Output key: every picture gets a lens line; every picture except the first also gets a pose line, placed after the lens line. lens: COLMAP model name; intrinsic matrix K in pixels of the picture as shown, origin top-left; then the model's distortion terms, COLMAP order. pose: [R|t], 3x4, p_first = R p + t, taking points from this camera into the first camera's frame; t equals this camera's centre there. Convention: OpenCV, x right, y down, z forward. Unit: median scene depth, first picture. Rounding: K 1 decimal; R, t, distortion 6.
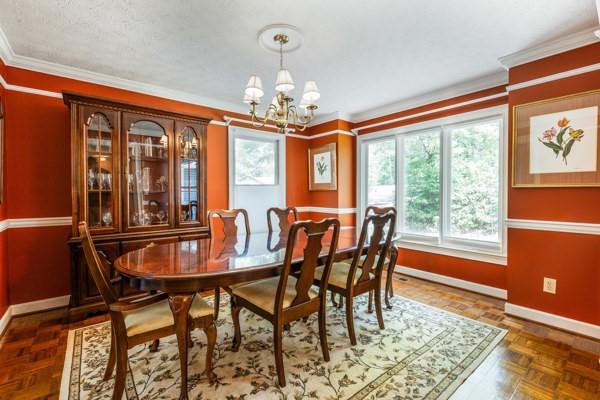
lens RADIAL K [[267.6, 0, 303.8], [0, 267.6, 197.7], [0, 0, 1]] dist [-0.002795, -0.000427]
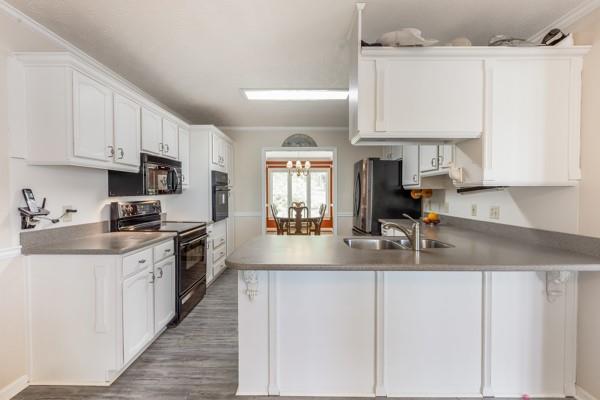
lens RADIAL K [[267.6, 0, 303.8], [0, 267.6, 197.7], [0, 0, 1]] dist [-0.002795, -0.000427]
pose [[0.635736, -0.013765, 0.771784, -1.239931], [0.011805, 0.999897, 0.008109, -0.024593], [-0.771816, 0.003956, 0.635833, -0.497670]]
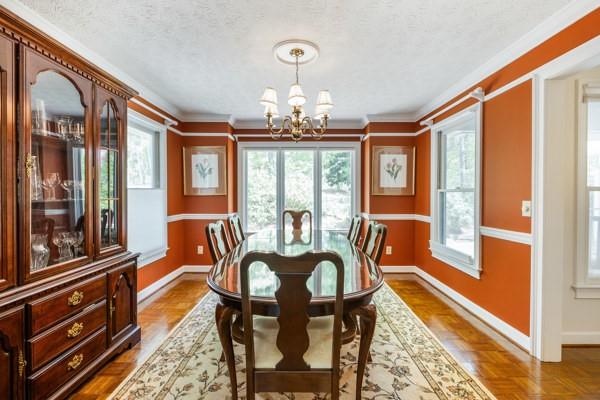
lens RADIAL K [[267.6, 0, 303.8], [0, 267.6, 197.7], [0, 0, 1]] dist [-0.002795, -0.000427]
pose [[0.631300, -0.008395, 0.775494, -0.456341], [0.010850, 0.999939, 0.001992, -0.017947], [-0.775463, 0.007157, 0.631352, 0.171492]]
